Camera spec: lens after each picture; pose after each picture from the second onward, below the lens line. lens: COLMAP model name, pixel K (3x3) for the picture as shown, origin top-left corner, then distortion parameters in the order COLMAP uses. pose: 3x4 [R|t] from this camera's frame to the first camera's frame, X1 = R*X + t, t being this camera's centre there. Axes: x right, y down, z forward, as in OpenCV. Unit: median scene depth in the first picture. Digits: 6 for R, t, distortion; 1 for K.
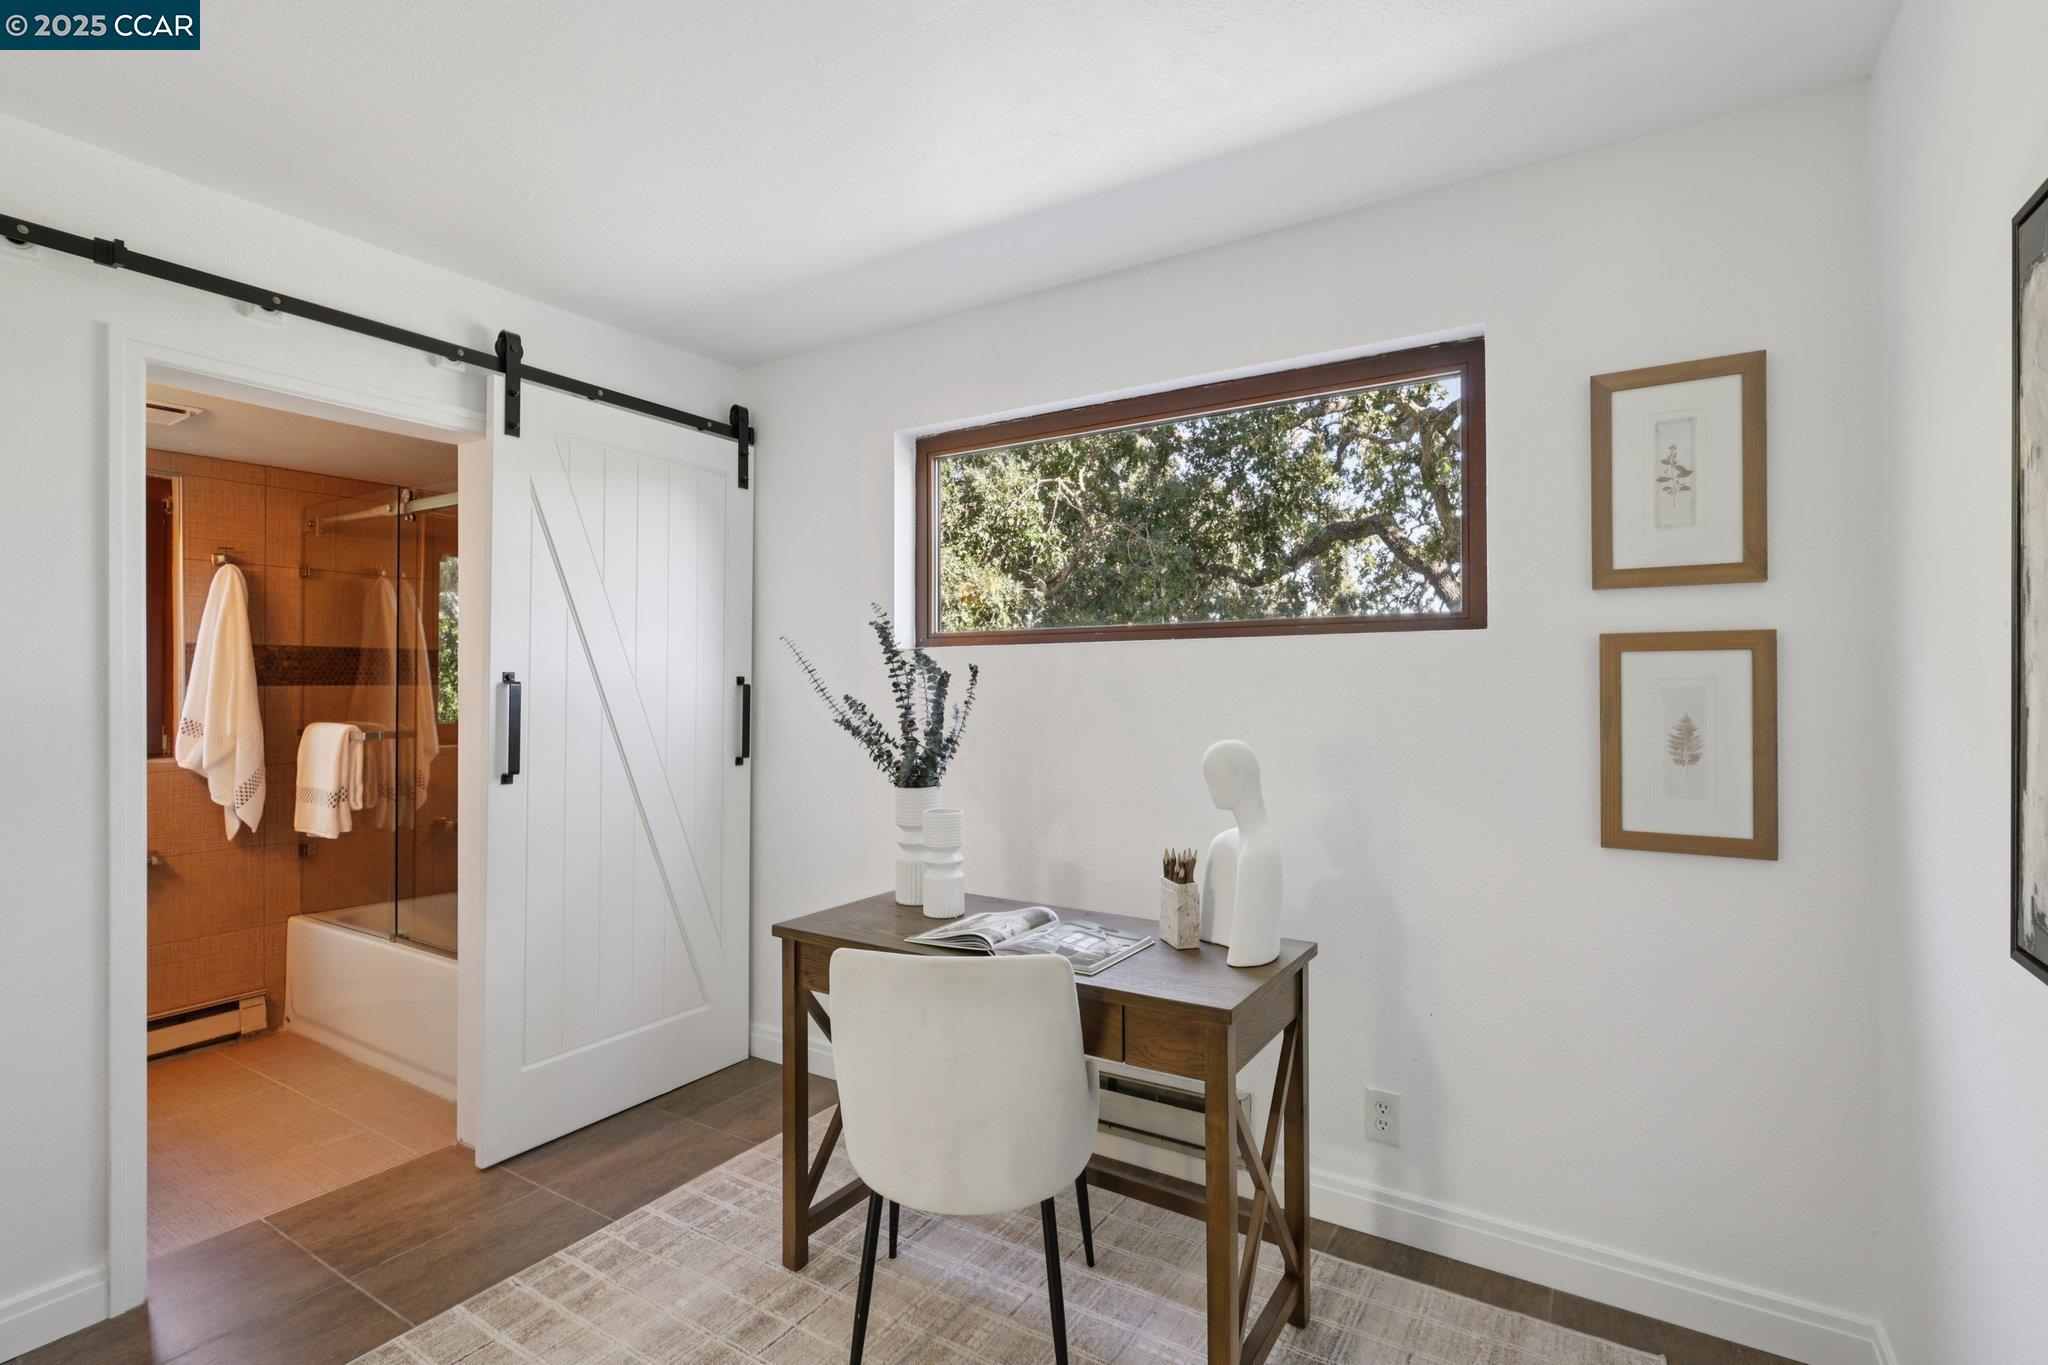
lens RADIAL K [[951.8, 0, 1014.6], [0, 951.8, 693.0], [0, 0, 1]] dist [0.003199, -0.000724]
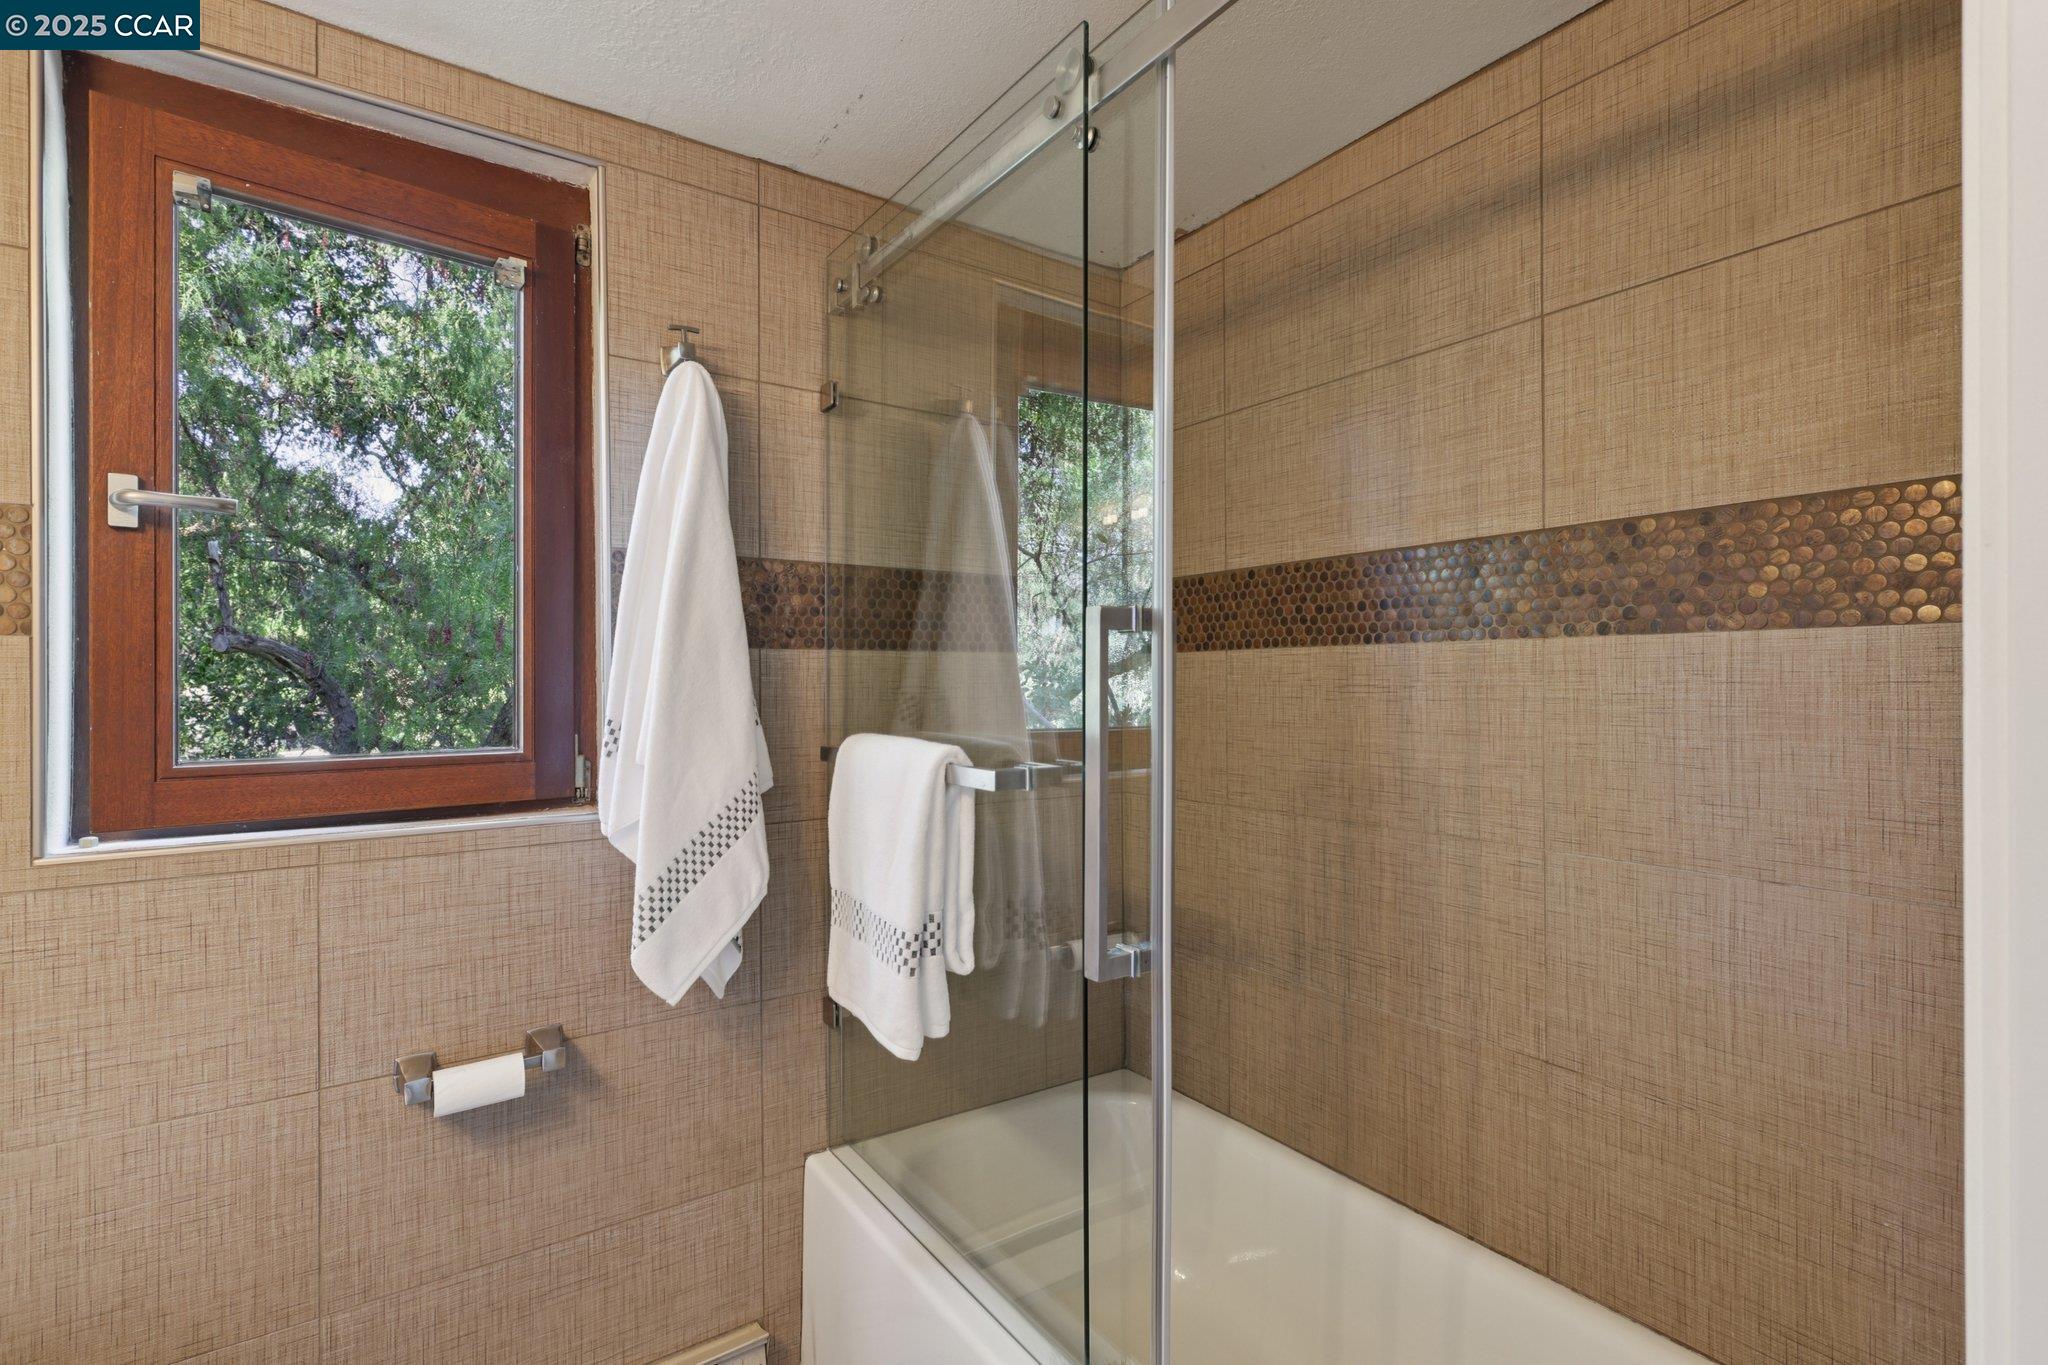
lens RADIAL K [[951.8, 0, 1031.0], [0, 951.8, 682.3], [0, 0, 1]] dist [0.003199, -0.000724]
pose [[0.919439, -0.006055, -0.393187, -0.492718], [0.006430, 0.999979, -0.000364, 0.010072], [0.393181, -0.002193, 0.919459, 0.637712]]
